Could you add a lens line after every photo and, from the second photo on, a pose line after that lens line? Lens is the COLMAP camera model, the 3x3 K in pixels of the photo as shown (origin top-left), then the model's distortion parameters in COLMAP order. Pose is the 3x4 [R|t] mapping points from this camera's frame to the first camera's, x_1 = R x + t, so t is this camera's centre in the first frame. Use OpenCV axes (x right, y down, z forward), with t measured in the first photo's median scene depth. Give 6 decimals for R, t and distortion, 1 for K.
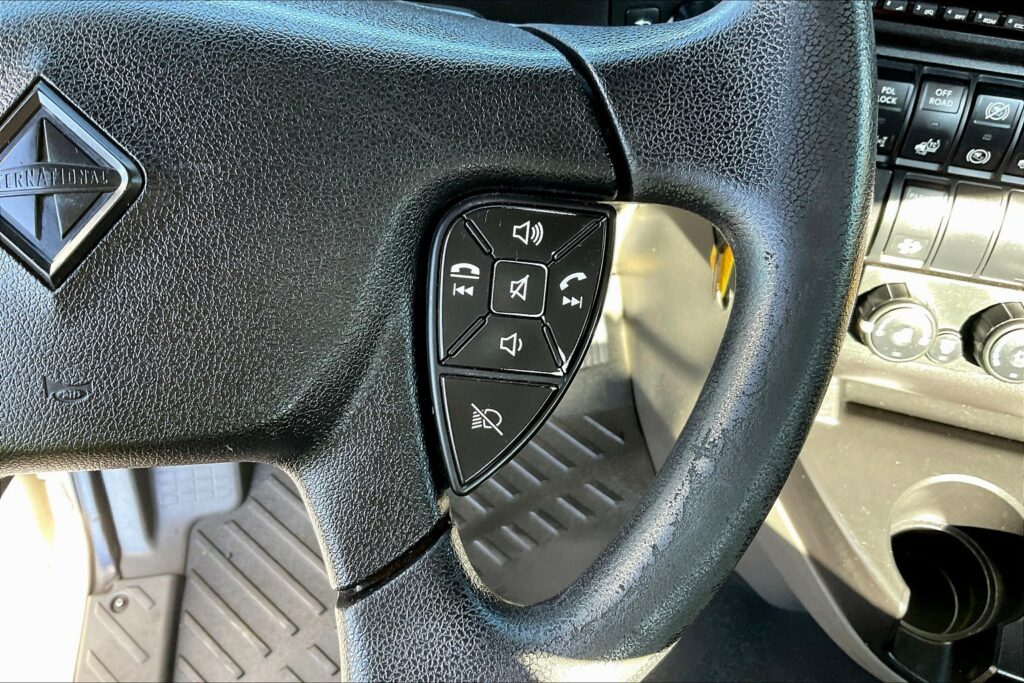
lens RADIAL K [[848.6, 0, 512.0], [0, 848.6, 341.5], [0, 0, 1]] dist [0.114050, -0.230268]
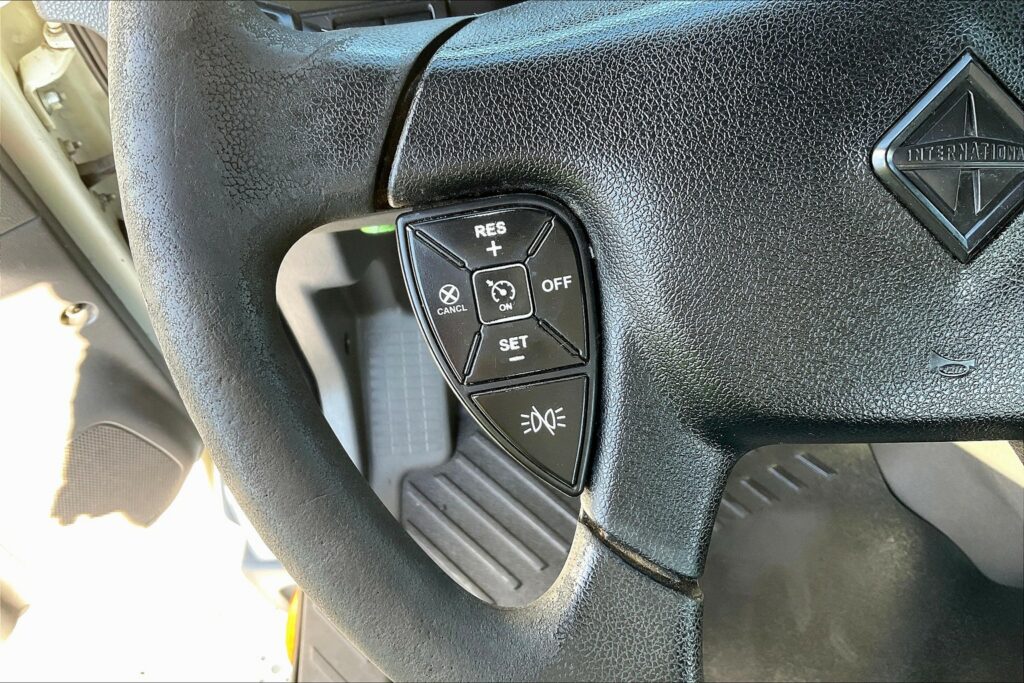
lens RADIAL K [[848.6, 0, 512.0], [0, 848.6, 341.5], [0, 0, 1]] dist [0.114050, -0.230268]
pose [[0.999103, 0.042069, -0.004757, -0.450324], [-0.041798, 0.998004, 0.047340, 0.001026], [0.006739, -0.047099, 0.998868, -0.000048]]
